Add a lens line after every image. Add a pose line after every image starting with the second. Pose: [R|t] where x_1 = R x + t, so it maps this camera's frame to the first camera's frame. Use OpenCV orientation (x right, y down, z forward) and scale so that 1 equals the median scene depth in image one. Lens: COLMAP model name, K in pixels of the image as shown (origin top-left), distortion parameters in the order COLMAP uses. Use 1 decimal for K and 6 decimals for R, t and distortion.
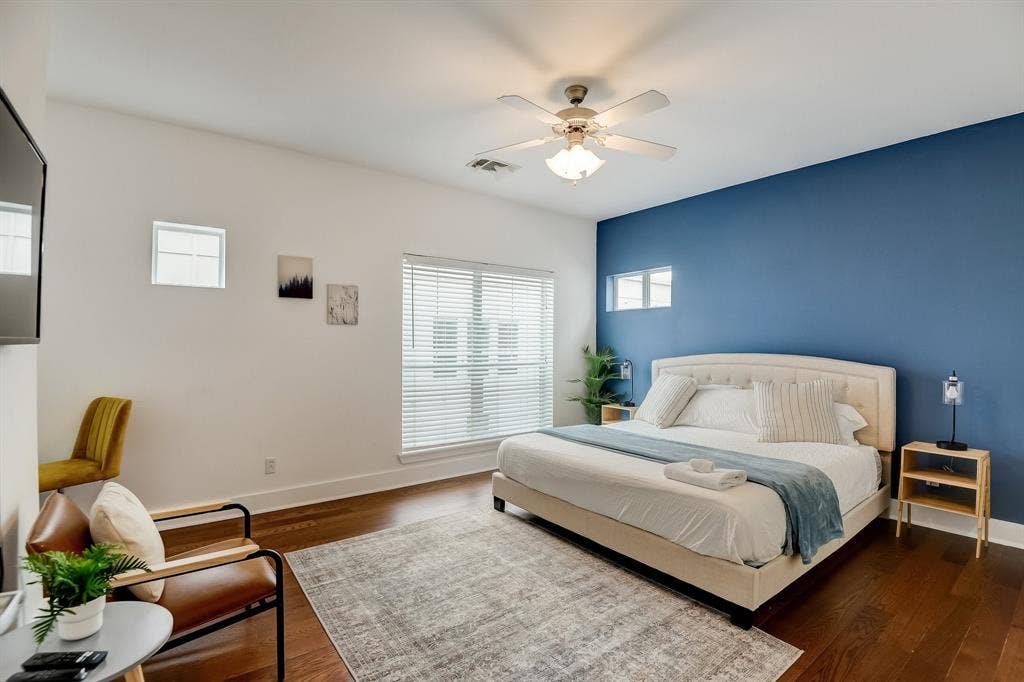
lens RADIAL K [[473.6, 0, 513.6], [0, 473.6, 342.5], [0, 0, 1]] dist [-0.035222, -0.004156]
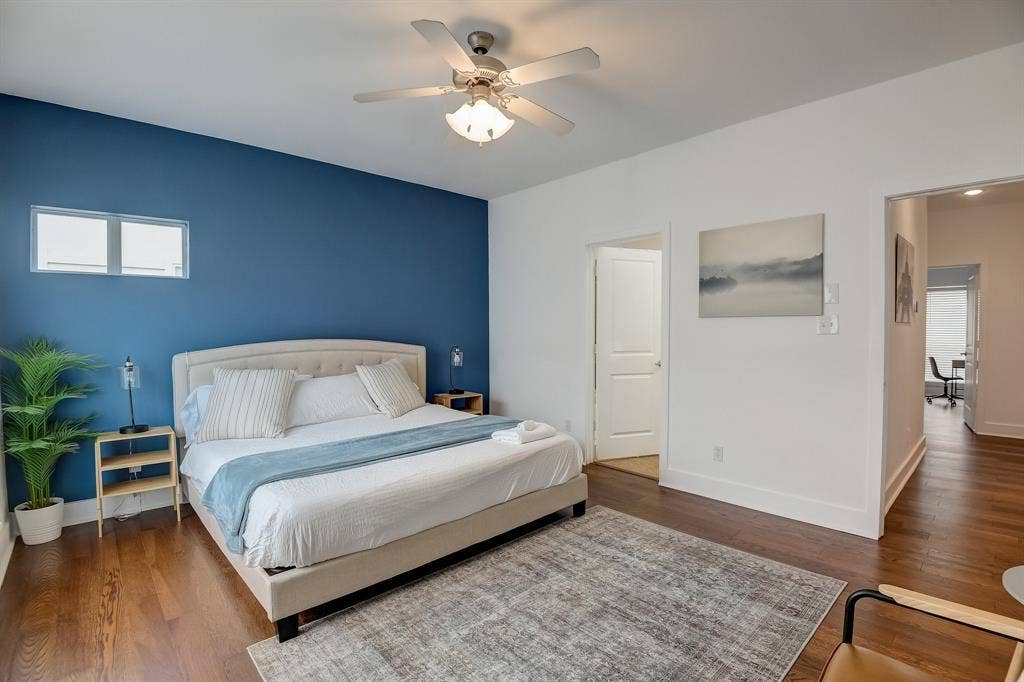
lens RADIAL K [[473.6, 0, 518.9], [0, 473.6, 340.7], [0, 0, 1]] dist [-0.035222, -0.004156]
pose [[-0.111597, -0.026961, 0.993388, -0.651996], [0.003182, 0.999617, 0.027488, 0.000276], [-0.993748, 0.006228, -0.111468, 0.892878]]
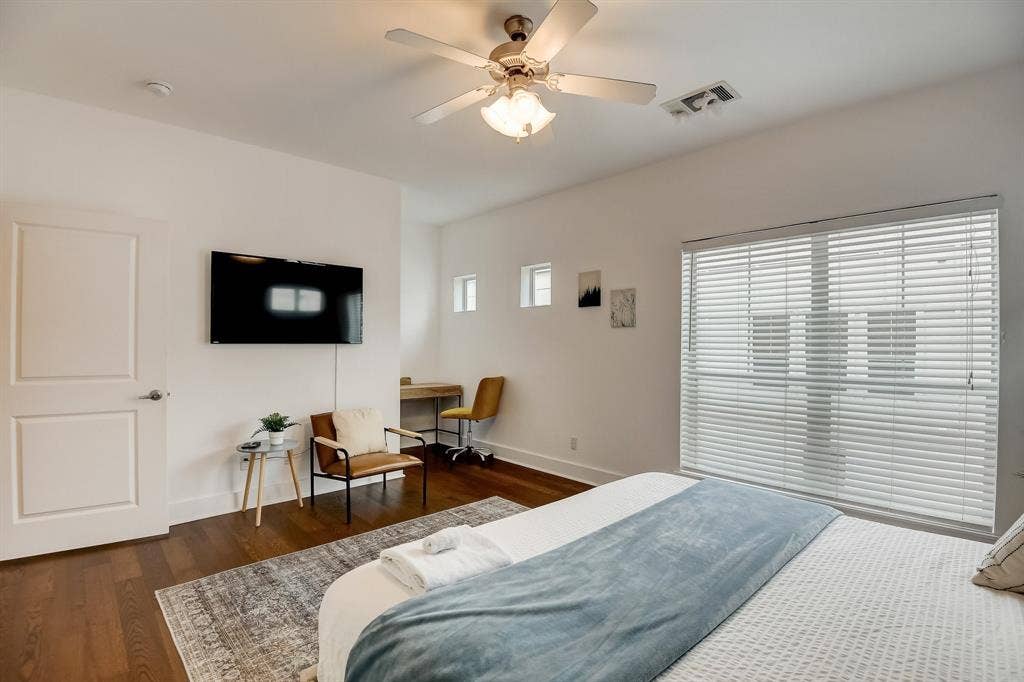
lens RADIAL K [[473.6, 0, 522.9], [0, 473.6, 337.8], [0, 0, 1]] dist [-0.035222, -0.004156]
pose [[0.122395, -0.012618, -0.992401, 0.799782], [-0.006731, 0.999886, -0.013544, 0.001787], [0.992459, 0.008338, 0.122296, 0.793260]]
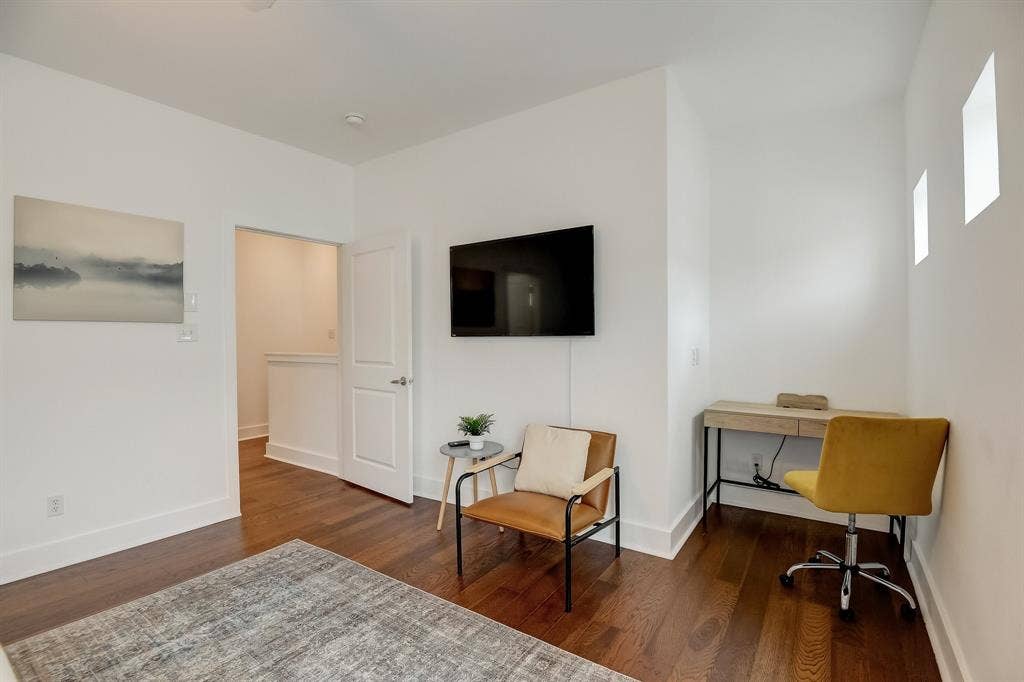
lens RADIAL K [[473.6, 0, 512.5], [0, 473.6, 343.8], [0, 0, 1]] dist [-0.035222, -0.004156]
pose [[-0.946405, 0.005310, -0.322939, -0.108353], [-0.000234, 0.999853, 0.017125, 0.003074], [0.322983, 0.016282, -0.946265, 1.301072]]
